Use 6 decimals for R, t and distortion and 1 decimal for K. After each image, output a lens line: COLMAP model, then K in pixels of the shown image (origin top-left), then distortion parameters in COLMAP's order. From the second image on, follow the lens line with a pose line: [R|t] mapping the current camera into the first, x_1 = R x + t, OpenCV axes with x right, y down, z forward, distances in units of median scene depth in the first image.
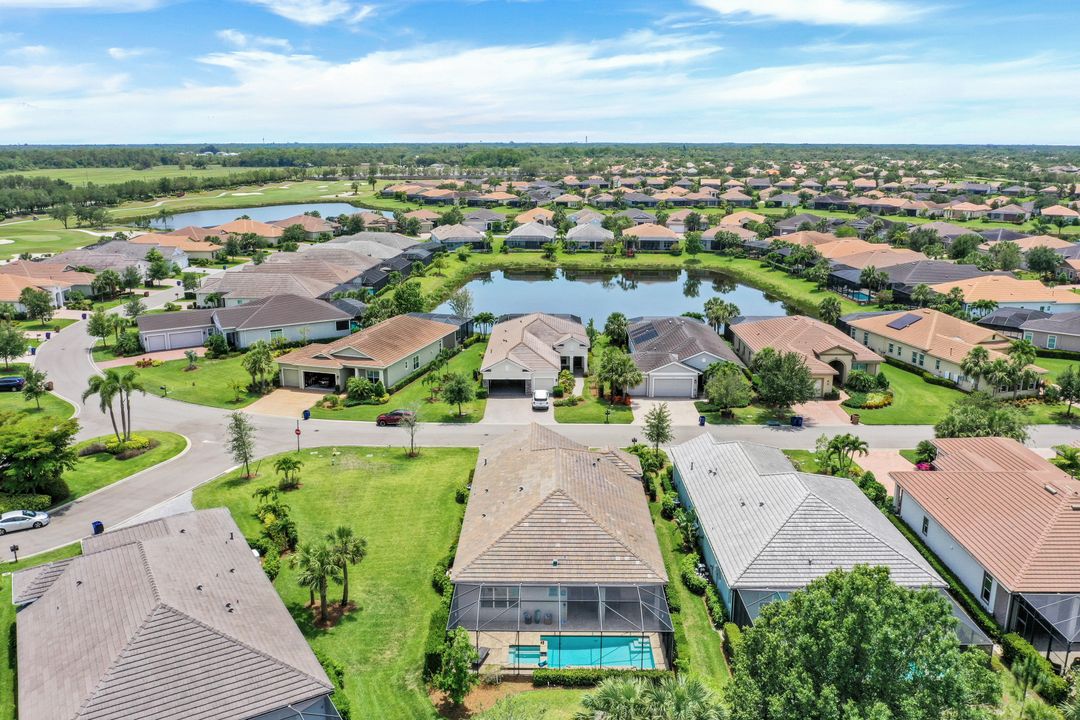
lens RADIAL K [[849.5, 0, 540.0], [0, 849.5, 360.0], [0, 0, 1]] dist [-0.010568, -0.003183]
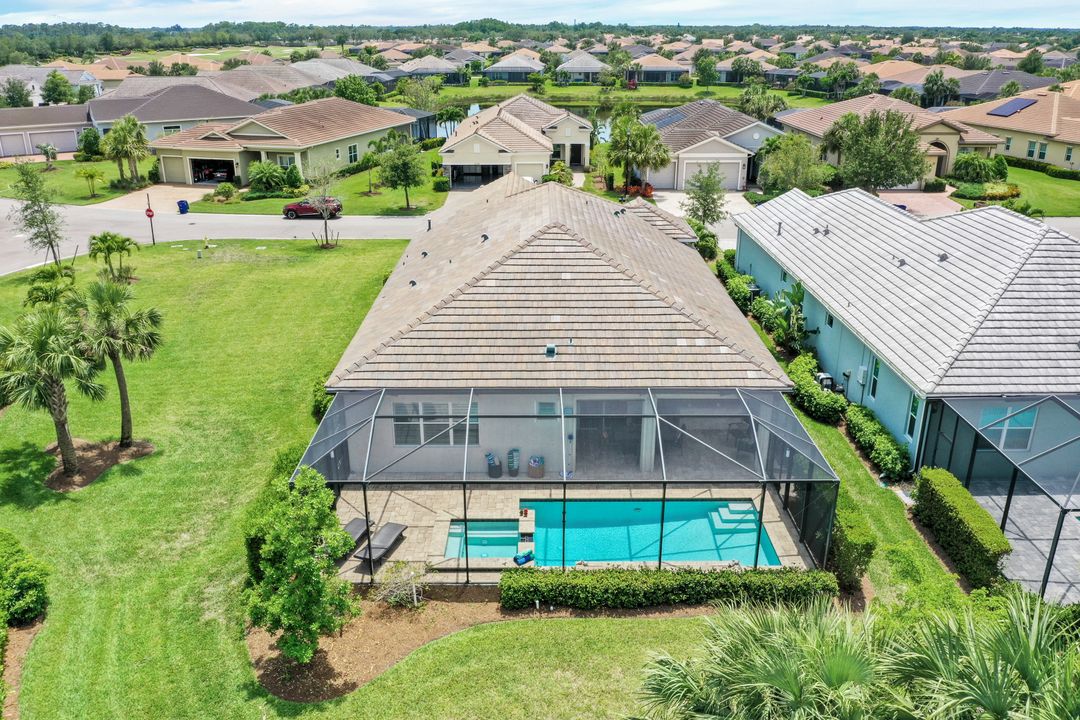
lens RADIAL K [[849.5, 0, 540.0], [0, 849.5, 360.0], [0, 0, 1]] dist [-0.010568, -0.003183]
pose [[0.999890, -0.006160, 0.013501, 0.005402], [0.004501, 0.992811, 0.119608, 0.181677], [-0.014140, -0.119534, 0.992729, 0.513608]]
